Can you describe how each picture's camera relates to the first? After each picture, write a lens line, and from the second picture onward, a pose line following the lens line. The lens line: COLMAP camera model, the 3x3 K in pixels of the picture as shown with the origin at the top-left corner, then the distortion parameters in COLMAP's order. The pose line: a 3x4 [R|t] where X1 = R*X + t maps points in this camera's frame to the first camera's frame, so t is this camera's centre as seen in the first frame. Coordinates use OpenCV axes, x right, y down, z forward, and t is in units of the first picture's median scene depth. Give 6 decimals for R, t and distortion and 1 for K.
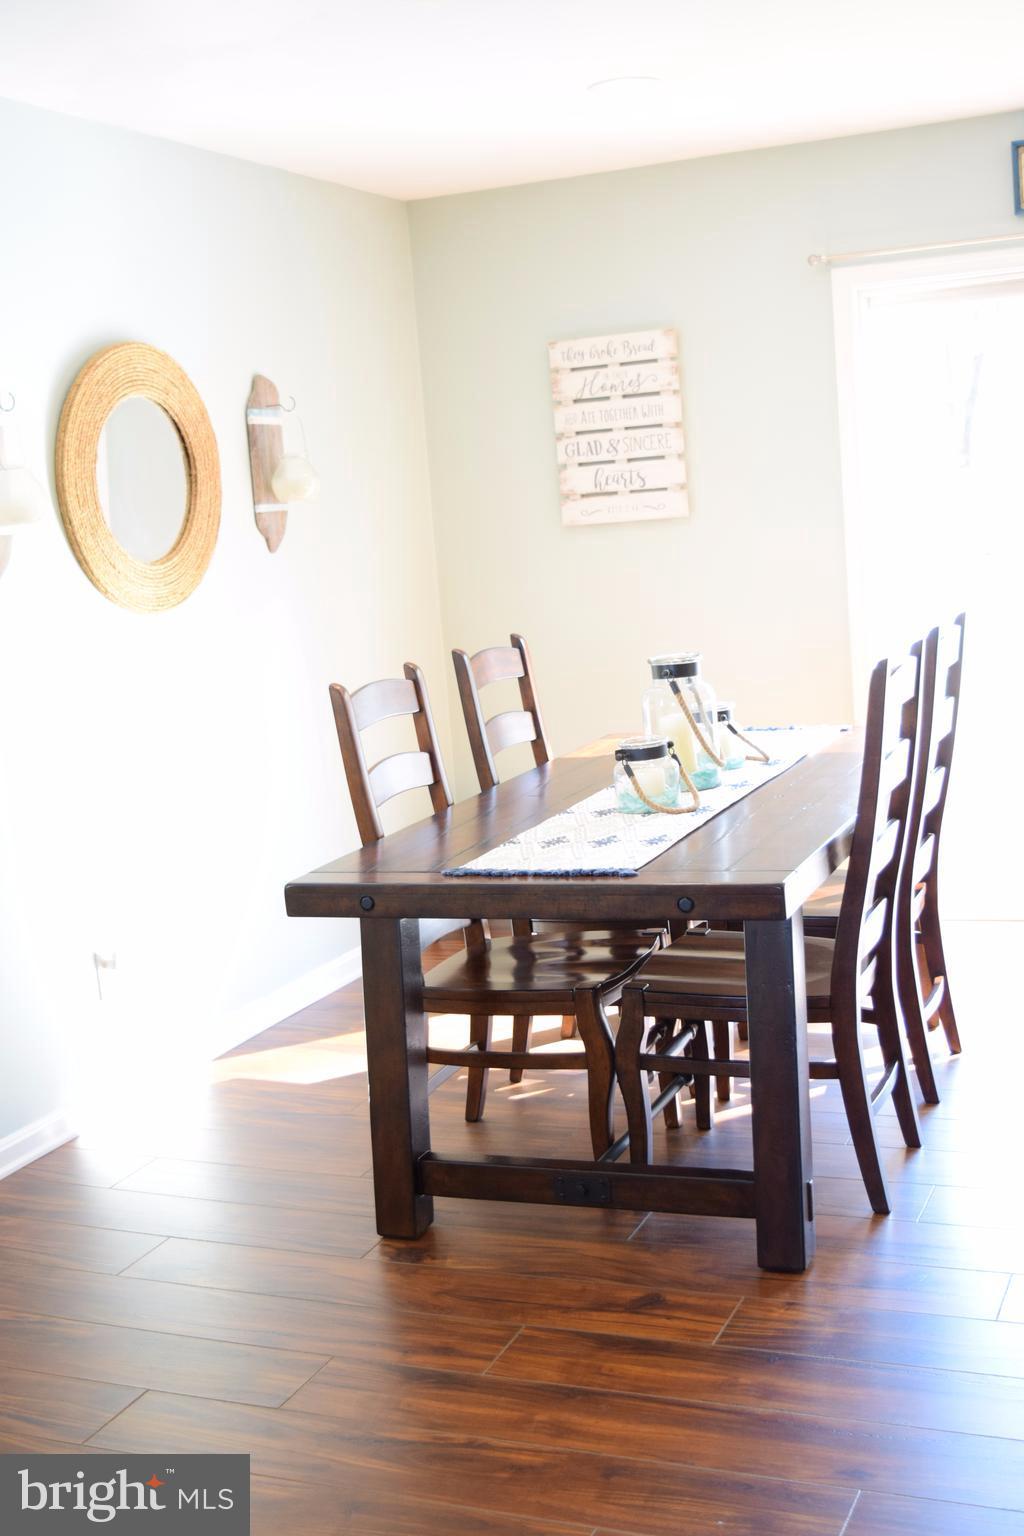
lens RADIAL K [[1846.1, 0, 501.9], [0, 1846.1, 758.6], [0, 0, 1]] dist [-0.029865, 0.000000]
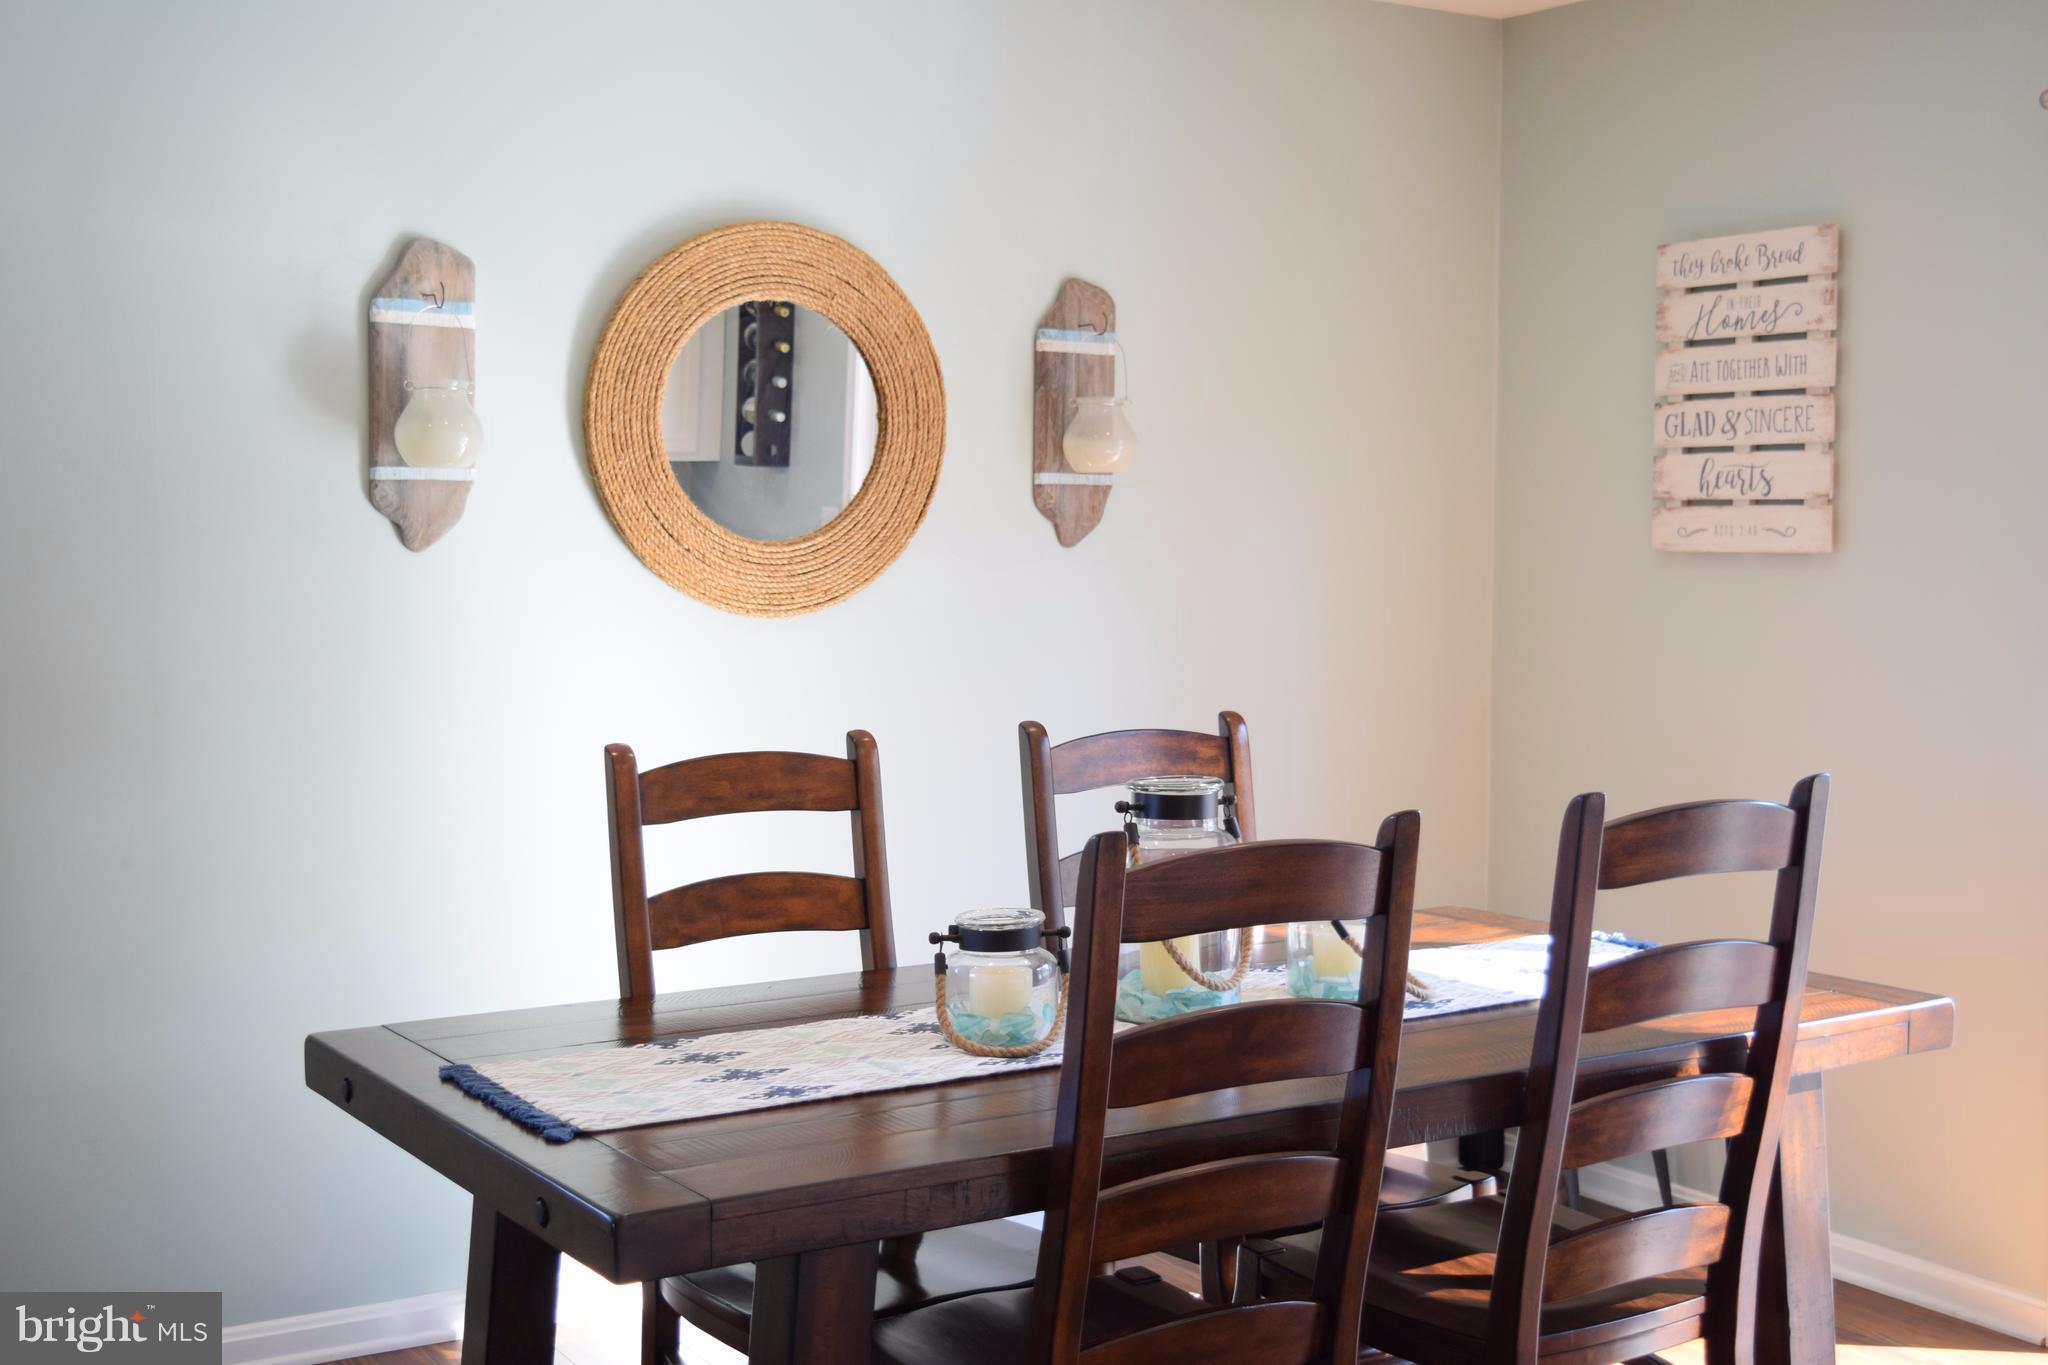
lens RADIAL K [[2461.5, 0, 1026.5], [0, 2461.5, 671.6], [0, 0, 1]] dist [-0.029865, 0.000000]
pose [[0.817314, 0.116865, -0.564217, 0.405605], [-0.148689, 0.988827, -0.010573, -0.062800], [0.556678, 0.092535, 0.825559, 0.303562]]
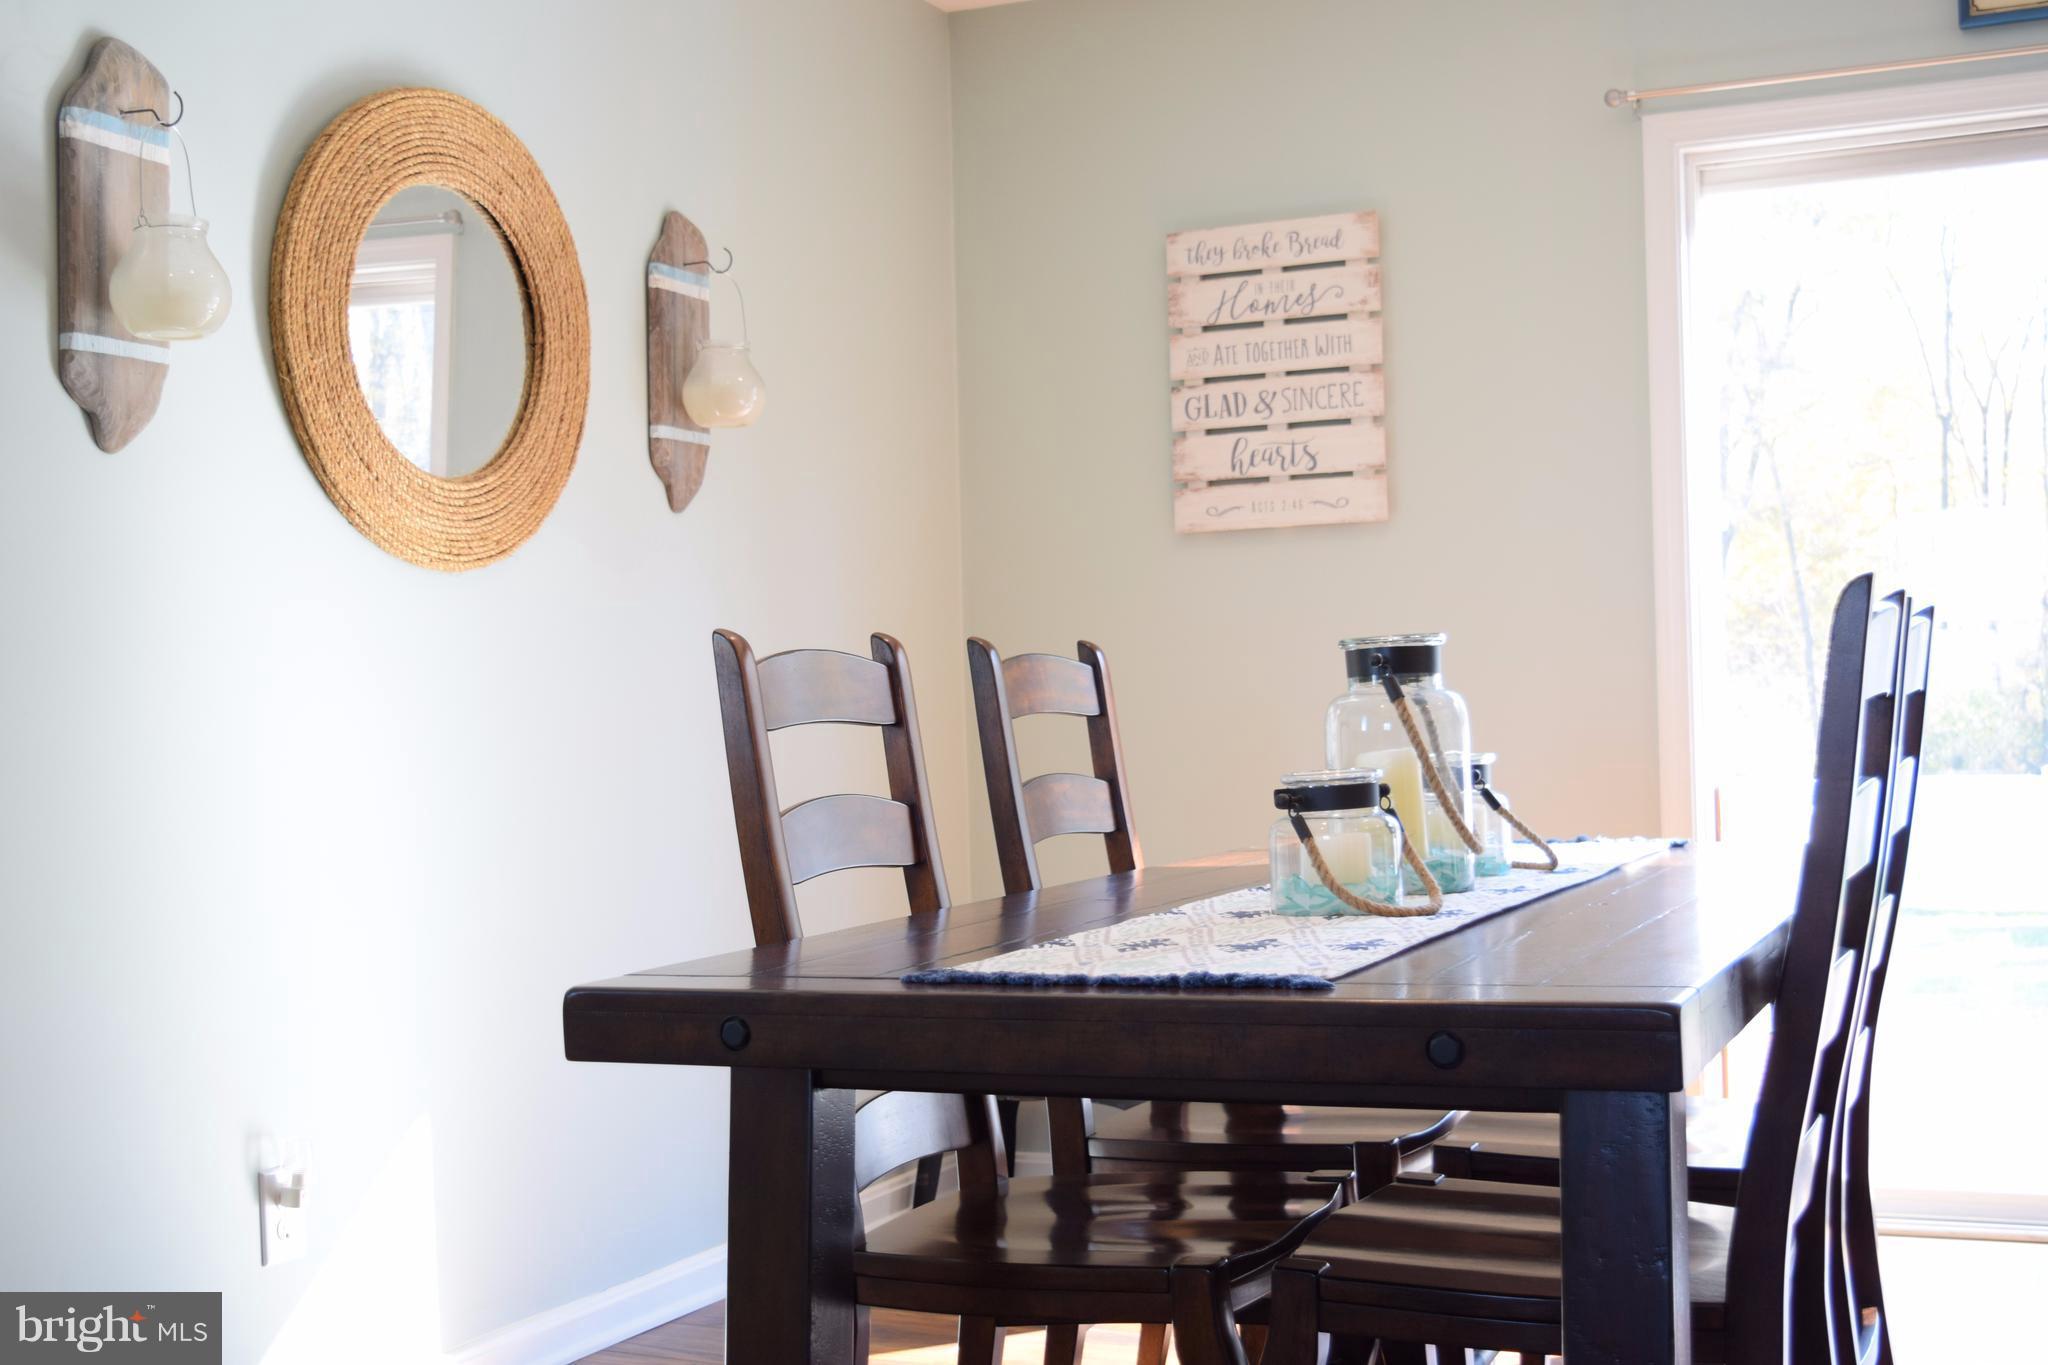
lens RADIAL K [[2461.5, 0, 1035.8], [0, 2461.5, 687.5], [0, 0, 1]] dist [-0.029865, 0.000000]
pose [[0.998427, 0.053214, -0.017663, 0.005668], [-0.055239, 0.987572, -0.147138, 0.056313], [0.009614, 0.147882, 0.988958, 0.272143]]
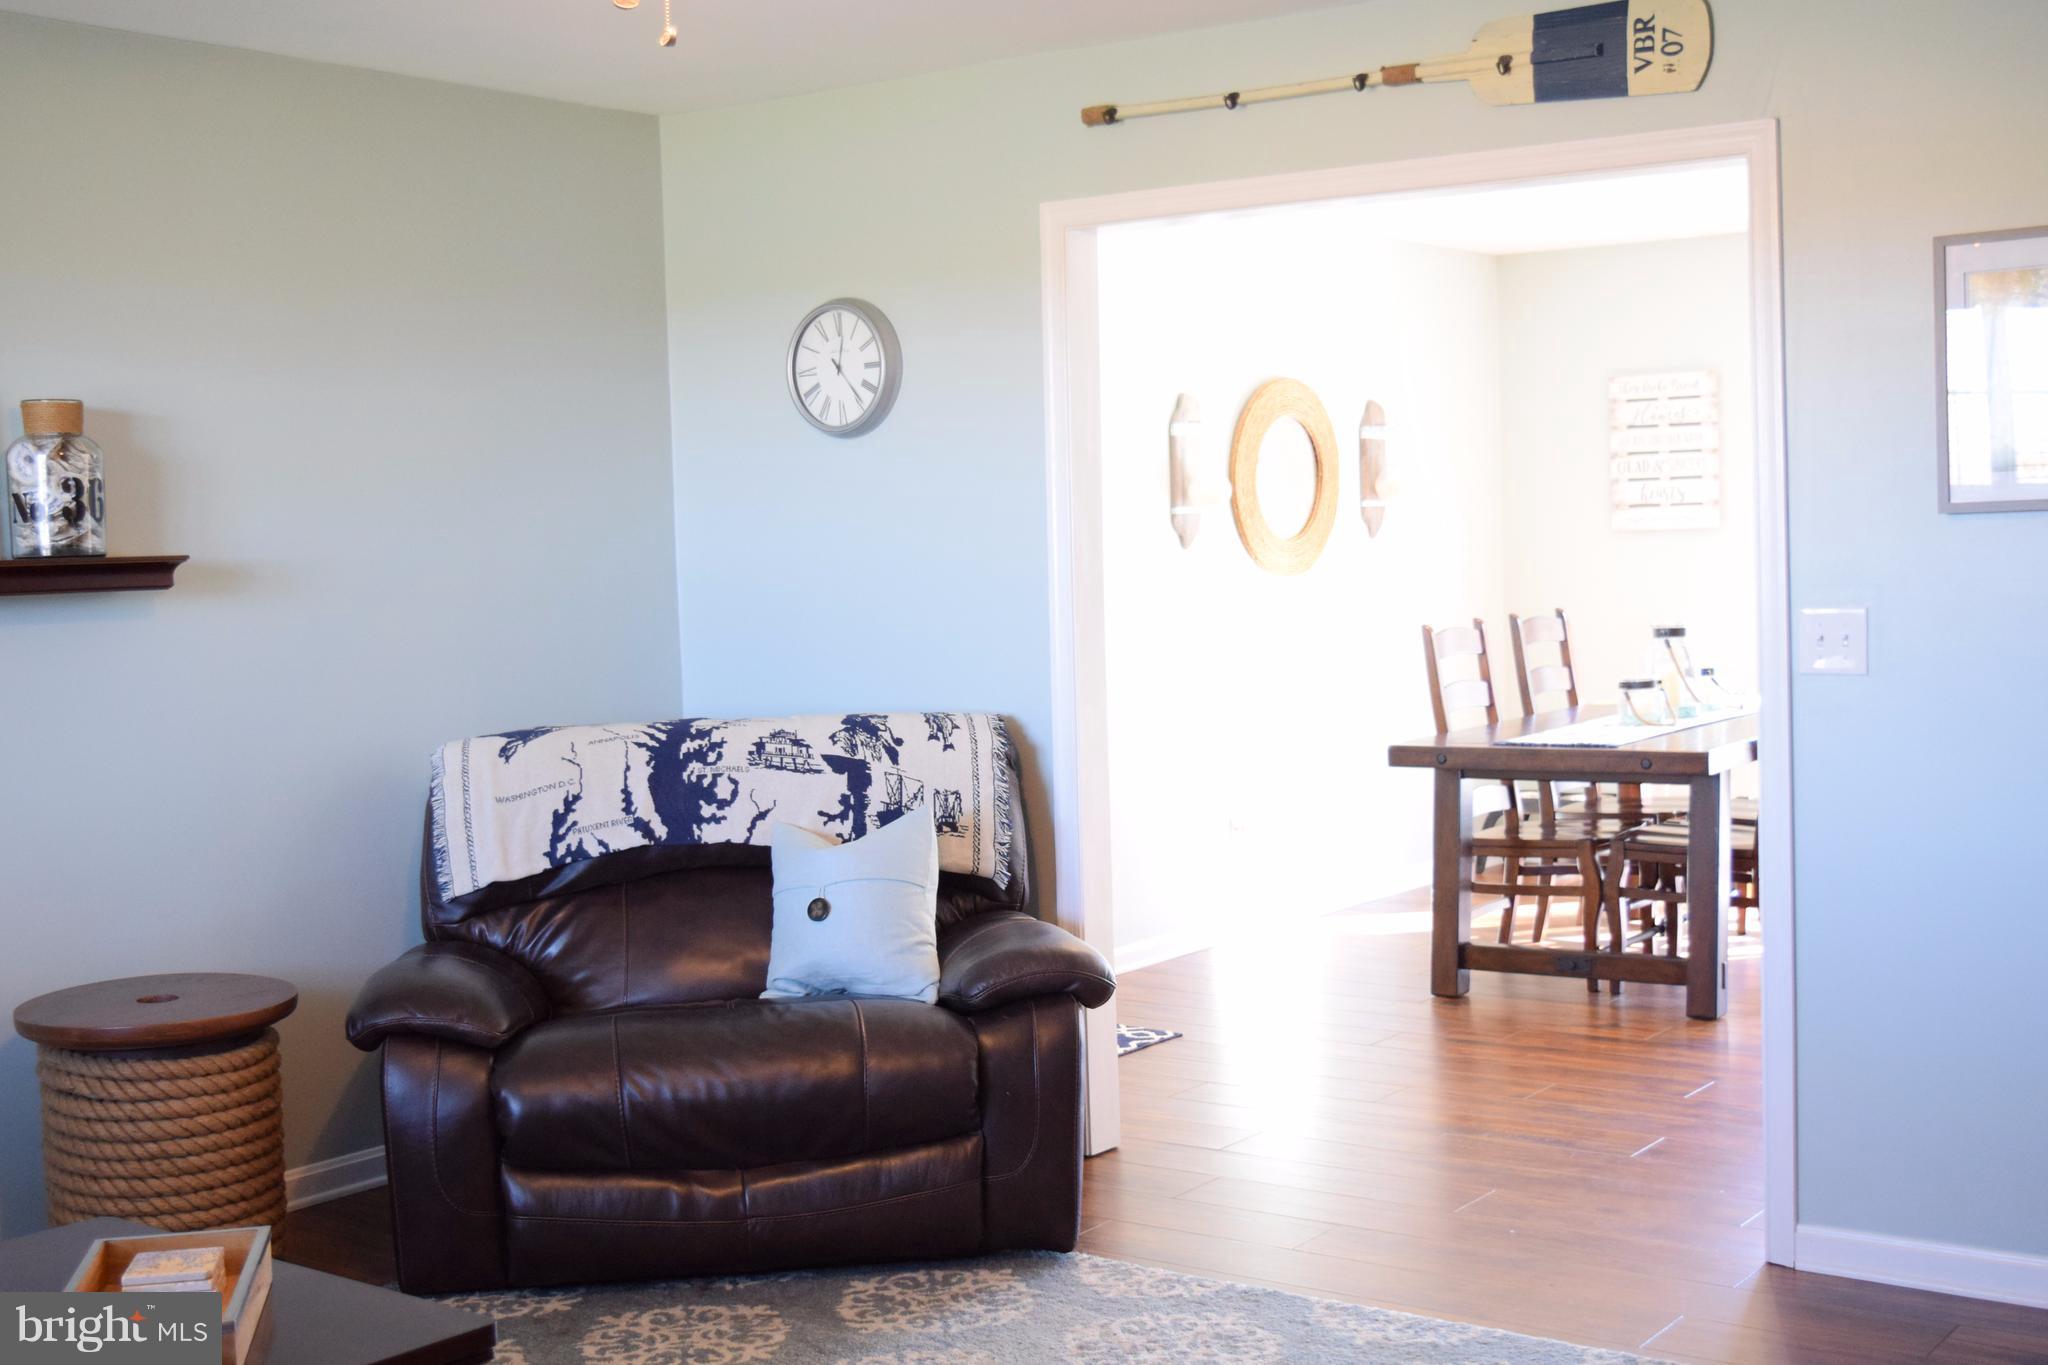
lens RADIAL K [[2461.5, 0, 1032.5], [0, 2461.5, 687.1], [0, 0, 1]] dist [-0.029865, 0.000000]
pose [[0.973411, 0.062415, -0.220396, 0.031301], [-0.075885, 0.995697, -0.053180, 0.109751], [0.216129, 0.068490, 0.973960, -0.777168]]
